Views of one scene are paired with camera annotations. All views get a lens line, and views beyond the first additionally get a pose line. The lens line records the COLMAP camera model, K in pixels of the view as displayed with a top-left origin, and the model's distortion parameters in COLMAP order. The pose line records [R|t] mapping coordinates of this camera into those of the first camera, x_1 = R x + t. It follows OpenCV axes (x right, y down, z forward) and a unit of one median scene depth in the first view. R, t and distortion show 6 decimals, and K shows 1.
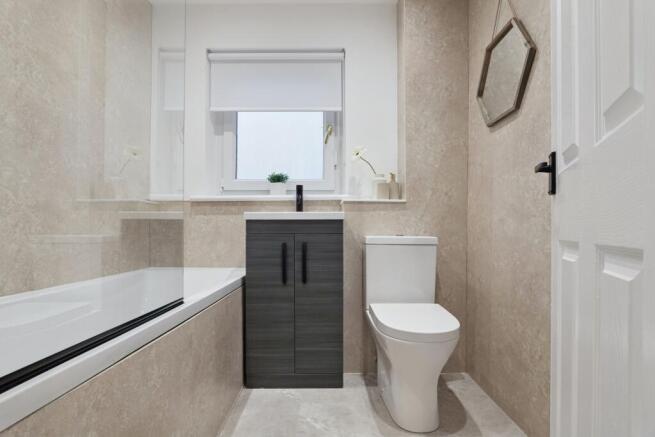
lens RADIAL K [[307.0, 0, 327.6], [0, 307.0, 230.0], [0, 0, 1]] dist [0.001627, 0.000234]
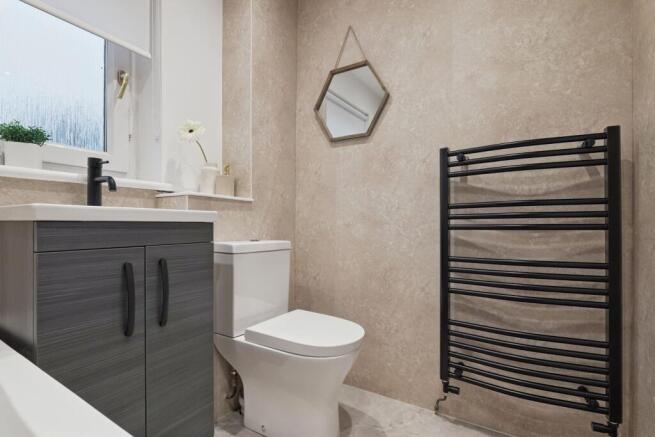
lens RADIAL K [[309.5, 0, 331.5], [0, 309.5, 225.1], [0, 0, 1]] dist [-0.003914, 0.000034]
pose [[0.523916, 0.001062, 0.851769, -0.416960], [-0.005604, 0.999982, 0.002200, -0.030095], [-0.851752, -0.005926, 0.523912, 0.384036]]
